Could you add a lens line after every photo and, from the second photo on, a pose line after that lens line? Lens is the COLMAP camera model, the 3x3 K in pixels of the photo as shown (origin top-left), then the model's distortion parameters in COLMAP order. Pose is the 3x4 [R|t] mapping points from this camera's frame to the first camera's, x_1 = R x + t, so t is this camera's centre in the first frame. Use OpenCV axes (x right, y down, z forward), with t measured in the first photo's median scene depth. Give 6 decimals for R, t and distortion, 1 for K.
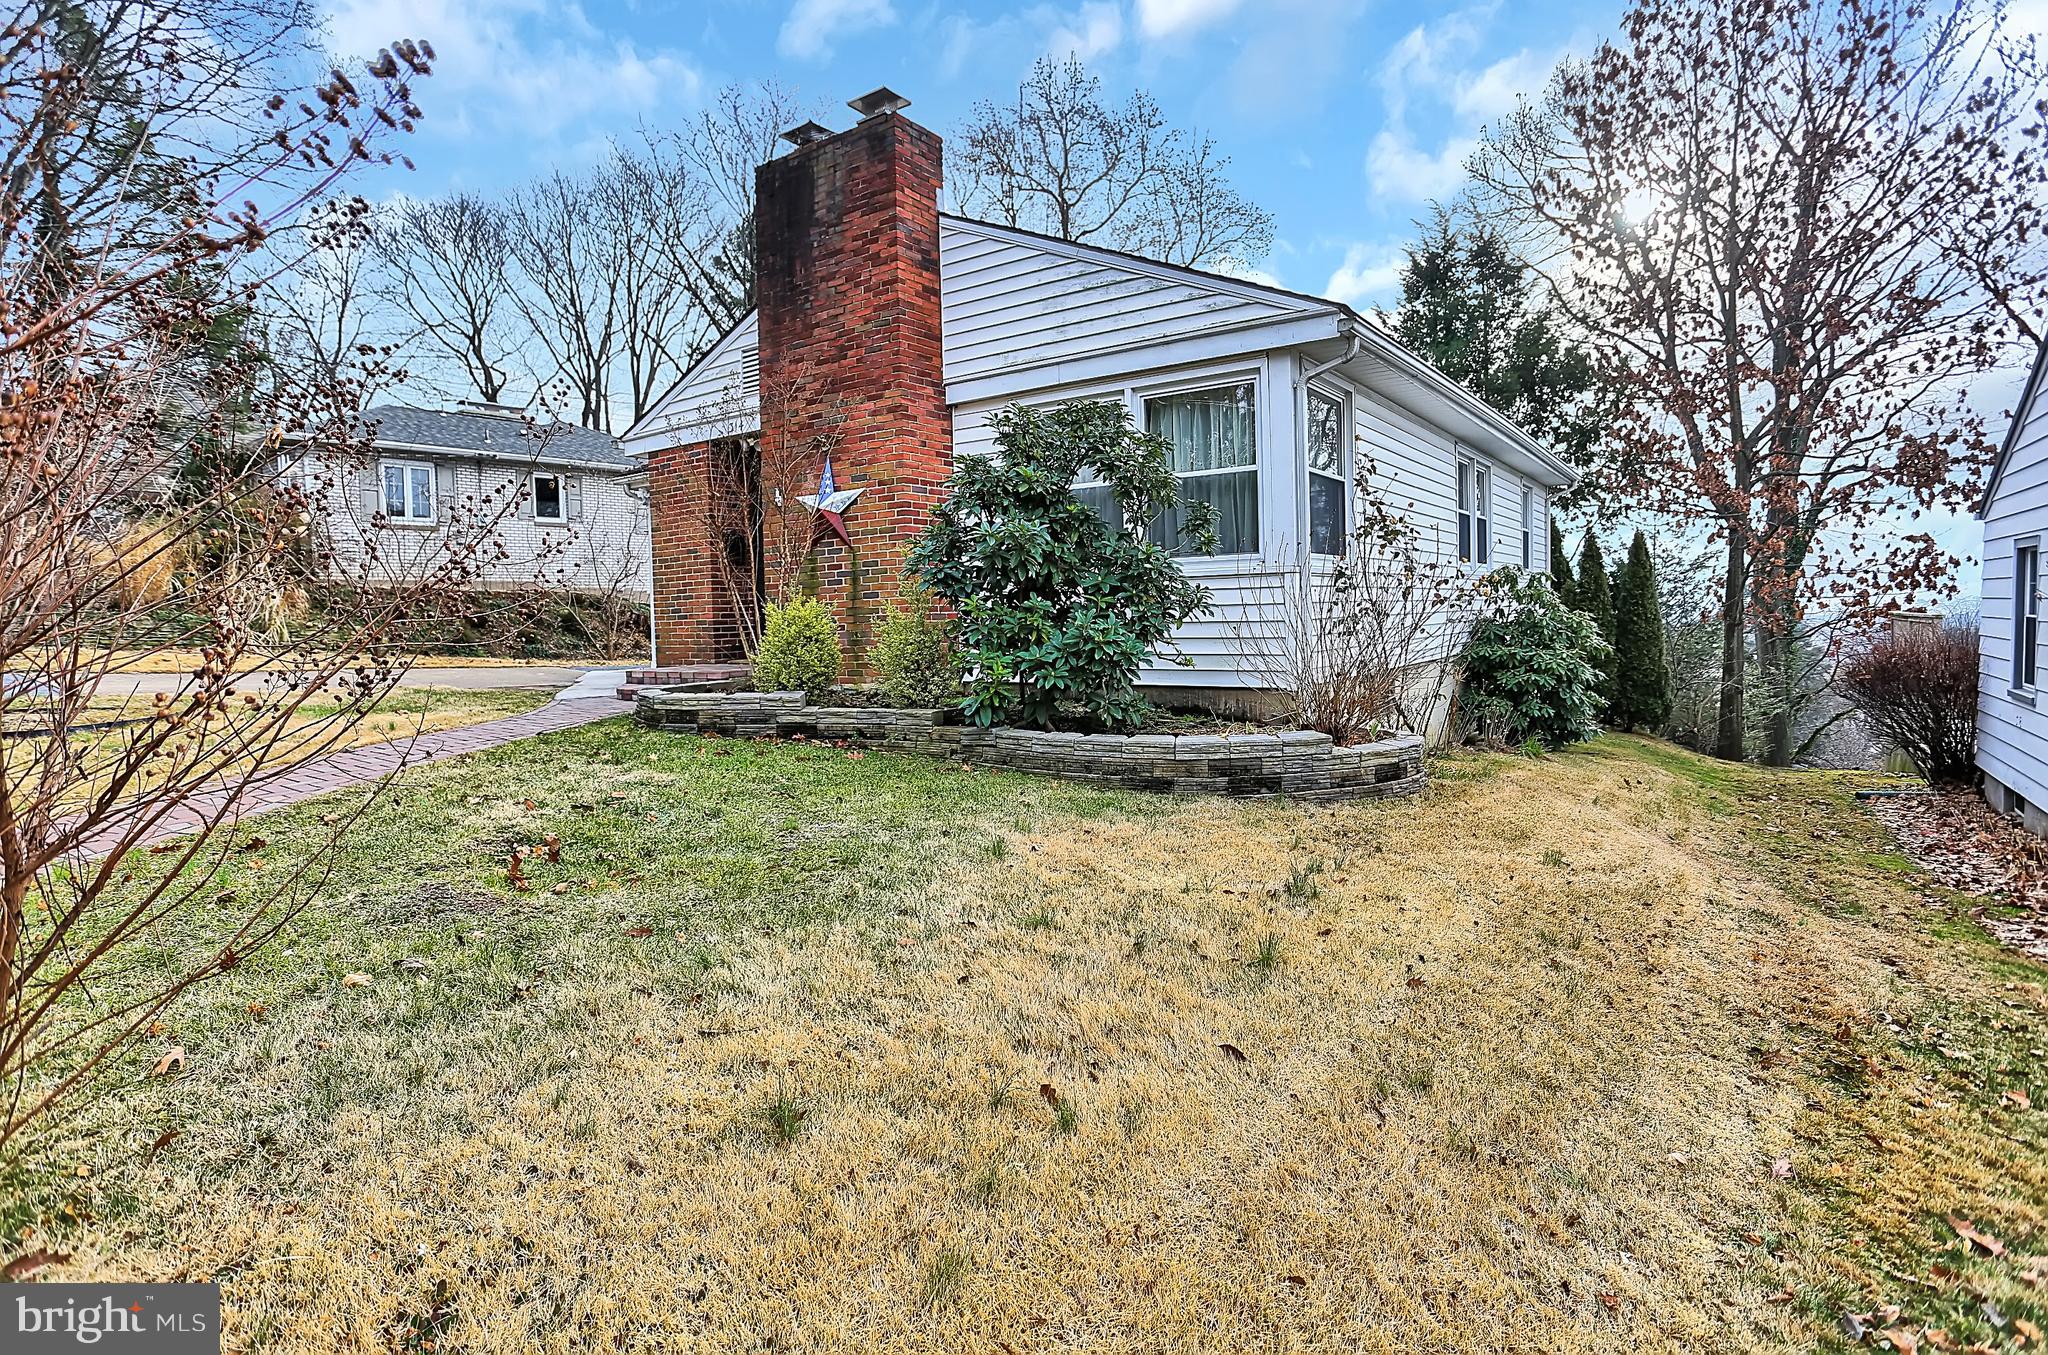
lens RADIAL K [[1017.0, 0, 1016.3], [0, 1017.0, 643.6], [0, 0, 1]] dist [-0.023016, 0.000420]
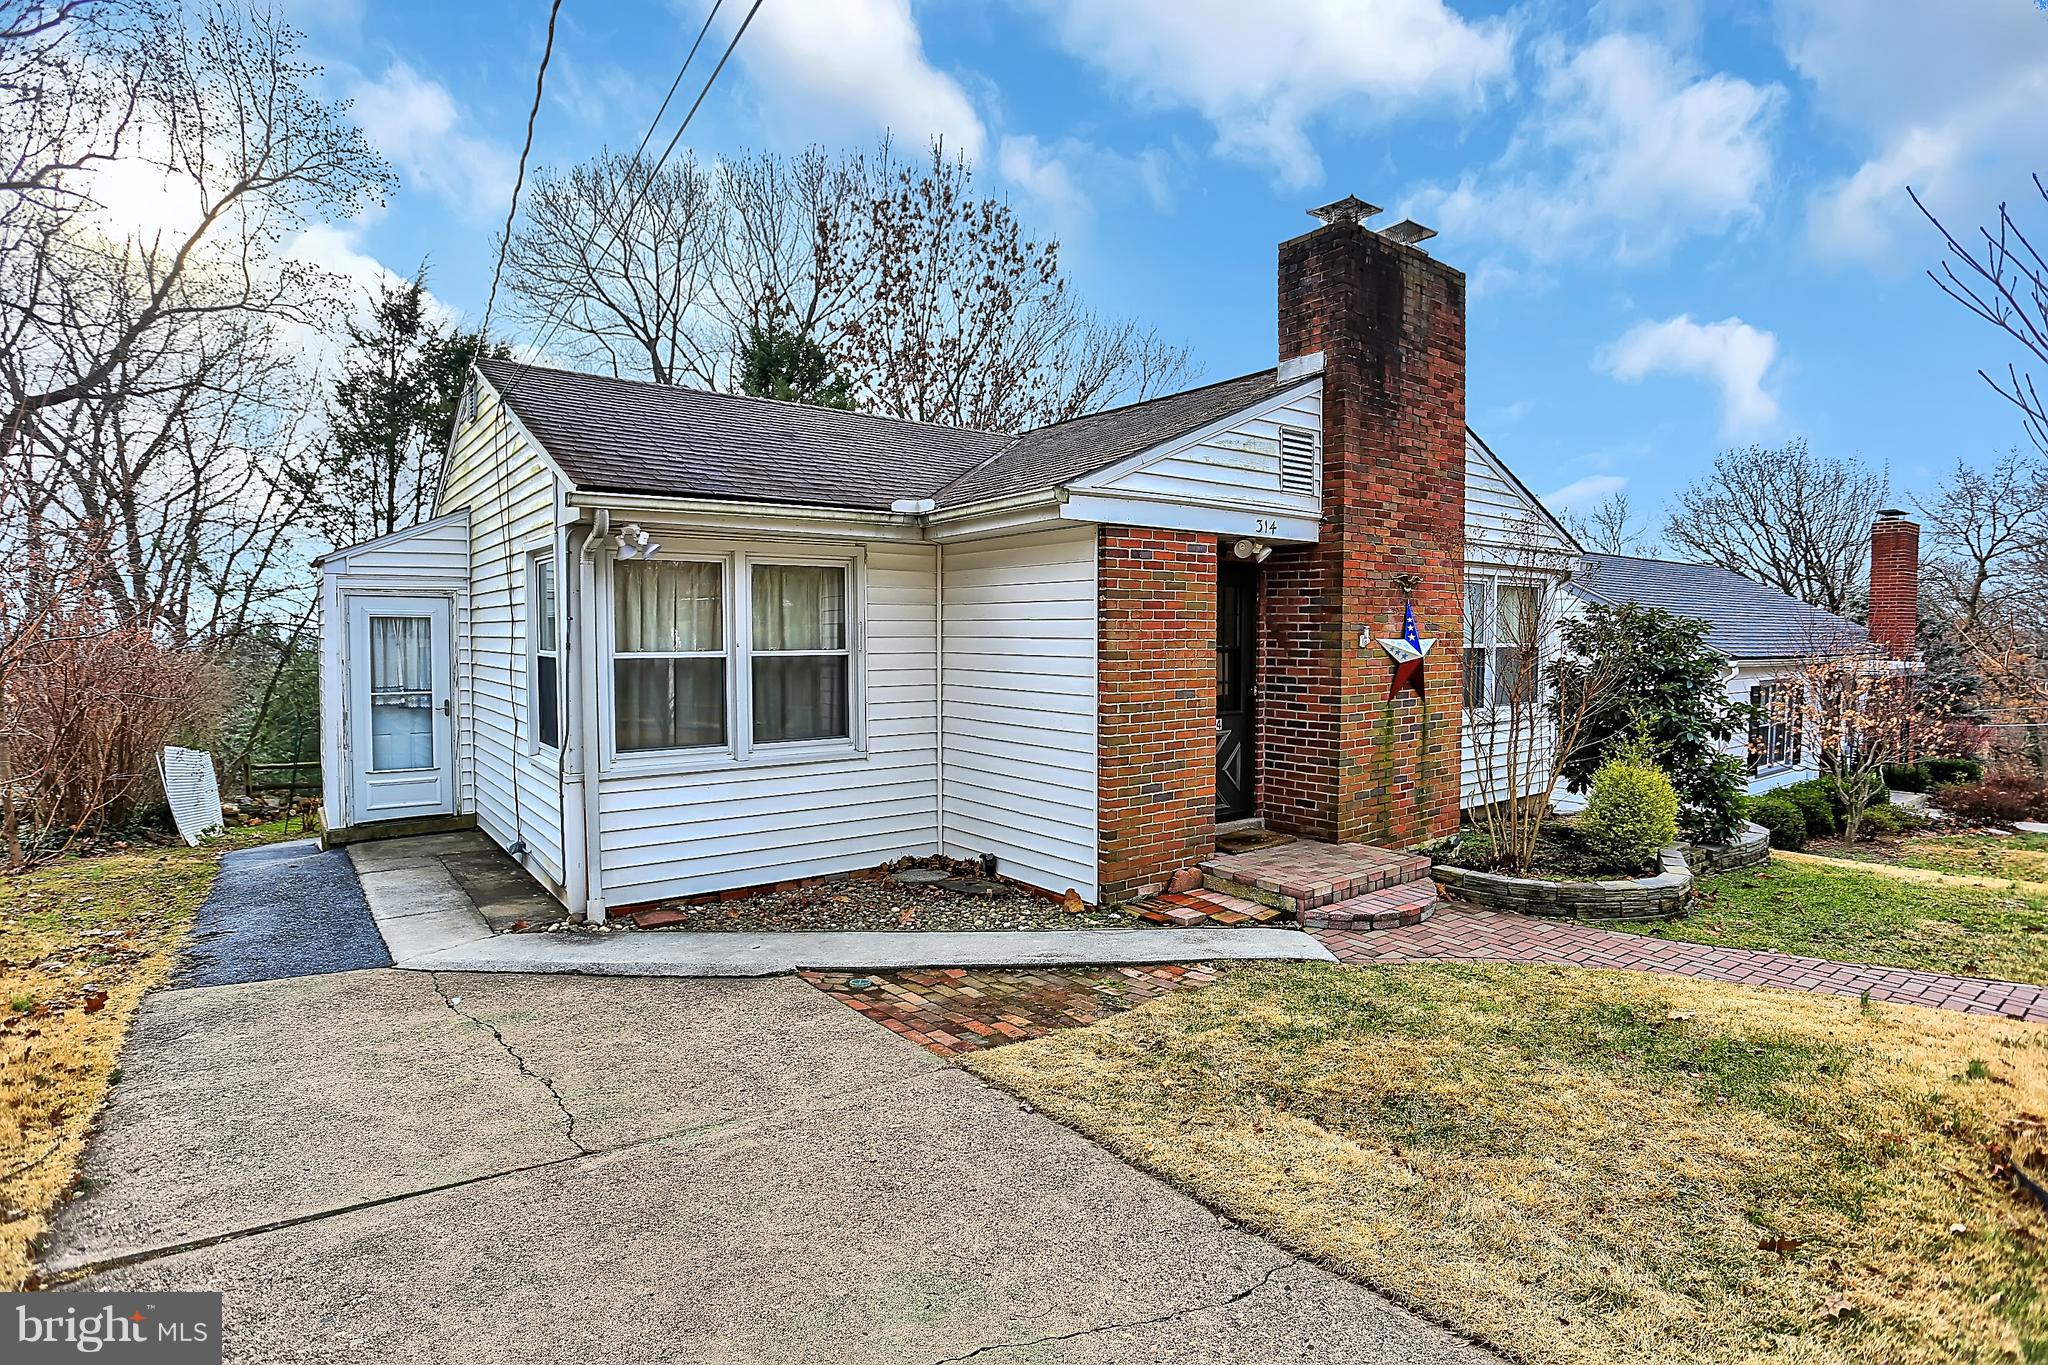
lens RADIAL K [[1010.3, 0, 1024.0], [0, 1010.3, 682.5], [0, 0, 1]] dist [-0.063114, 0.026154]
pose [[0.304404, -0.019521, 0.952343, -1.163263], [0.019634, 0.999706, 0.014216, -0.132108], [-0.952341, 0.014371, 0.304698, 1.078239]]
